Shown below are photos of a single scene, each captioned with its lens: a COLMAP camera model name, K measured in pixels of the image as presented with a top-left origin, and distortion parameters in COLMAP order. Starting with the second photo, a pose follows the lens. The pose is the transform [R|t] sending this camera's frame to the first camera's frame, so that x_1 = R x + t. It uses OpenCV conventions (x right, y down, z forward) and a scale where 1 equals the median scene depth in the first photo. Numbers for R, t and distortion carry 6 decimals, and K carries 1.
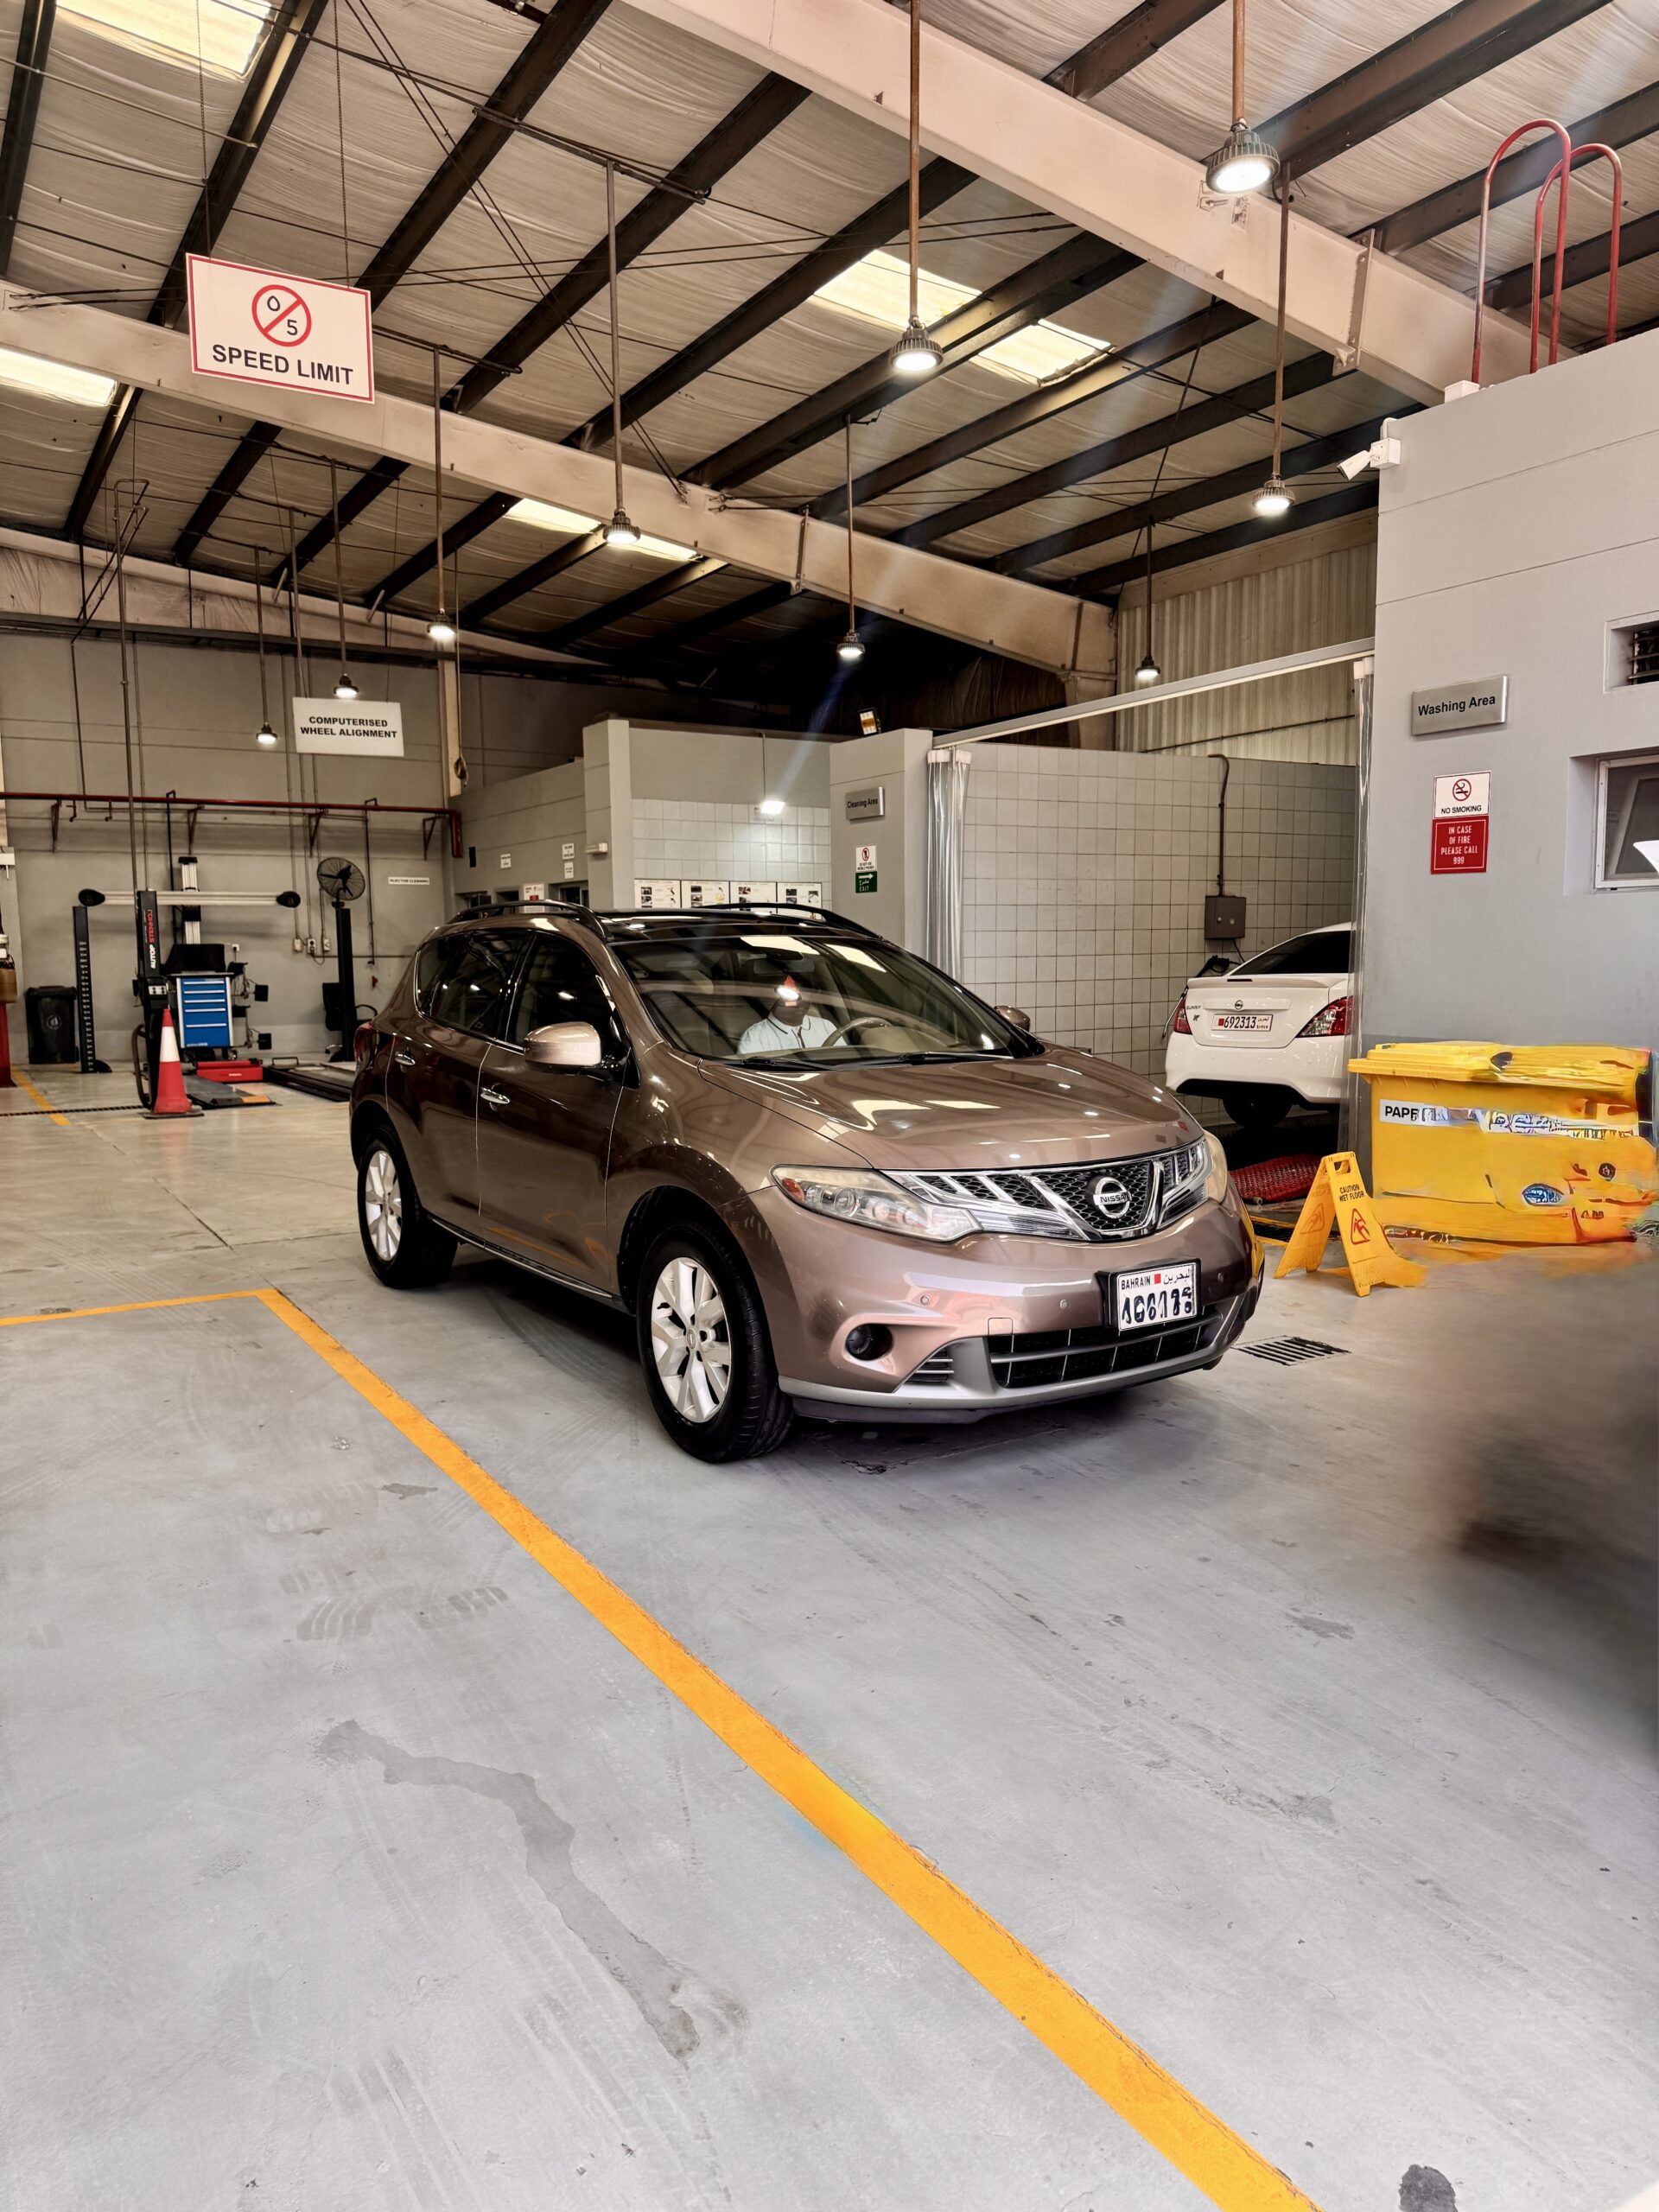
lens RADIAL K [[1680.9, 0, 829.5], [0, 1680.9, 1106.0], [0, 0, 1]] dist [0.122697, -0.163260]
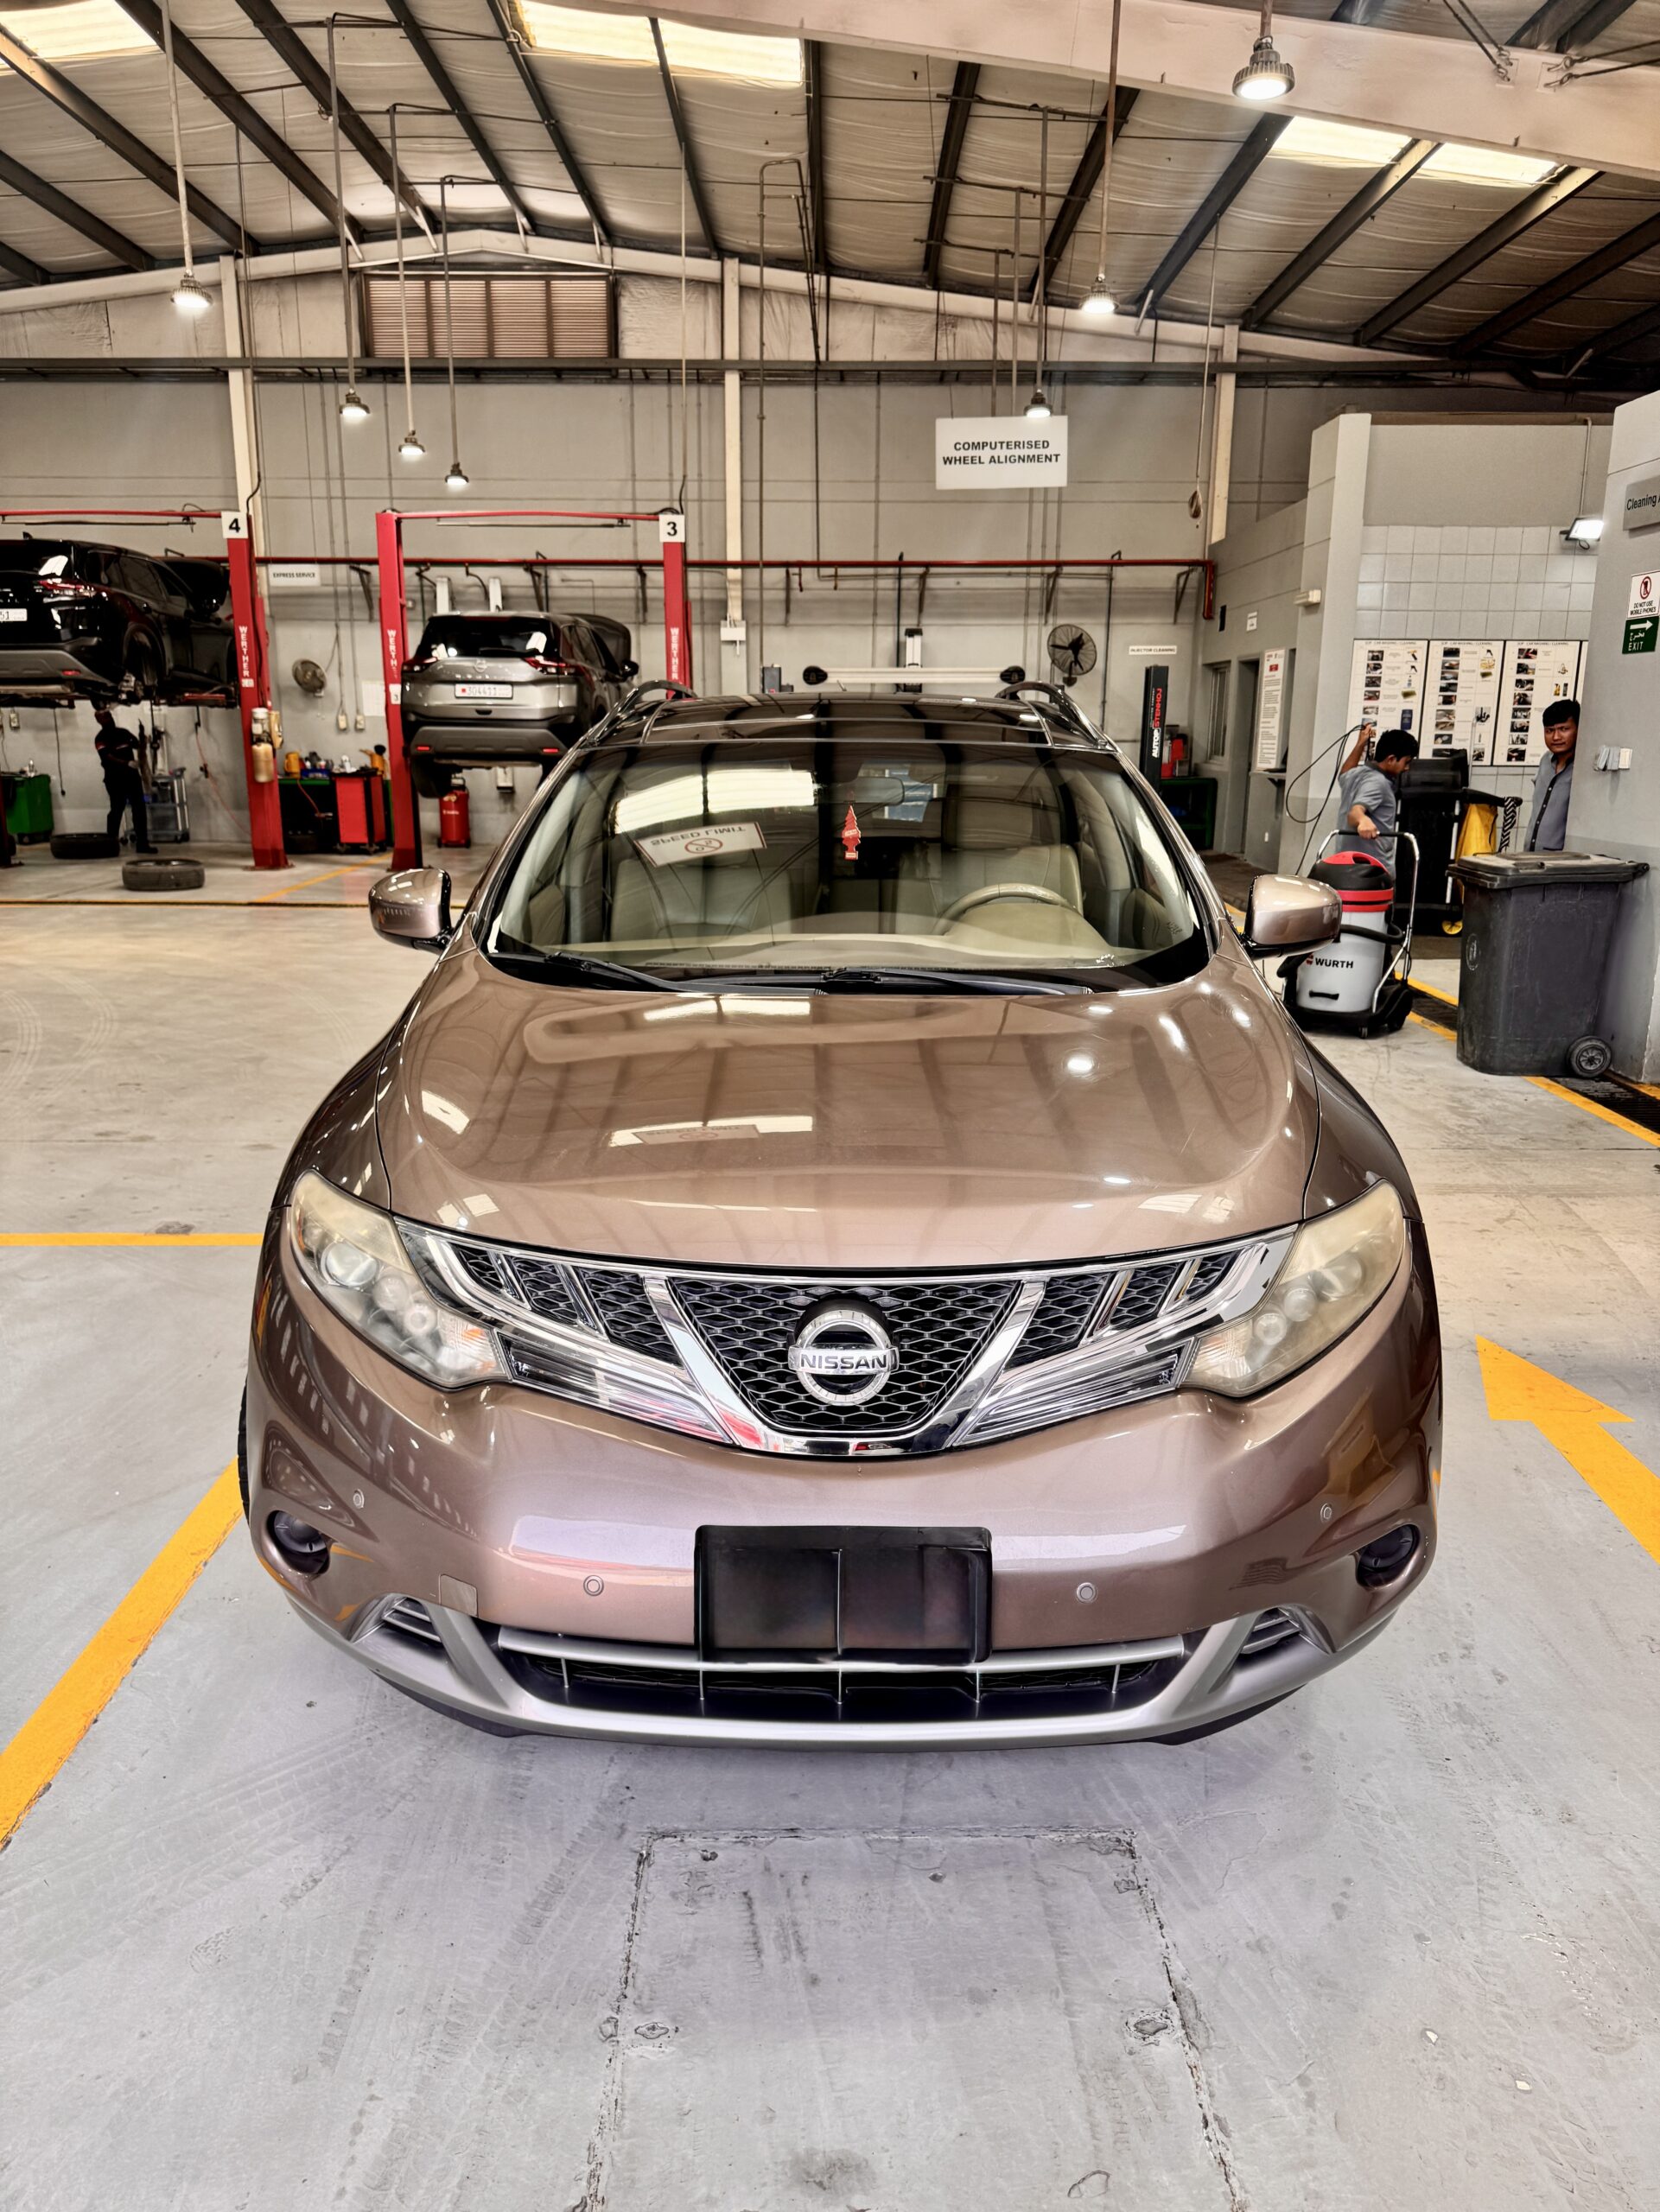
lens RADIAL K [[1736.3, 0, 830.0], [0, 1736.3, 1106.0], [0, 0, 1]] dist [0.050179, 0.009245]
pose [[0.881134, 0.109069, -0.460117, 0.038948], [-0.052136, 0.989511, 0.134718, -0.017049], [0.469984, -0.094716, 0.877578, 0.142336]]
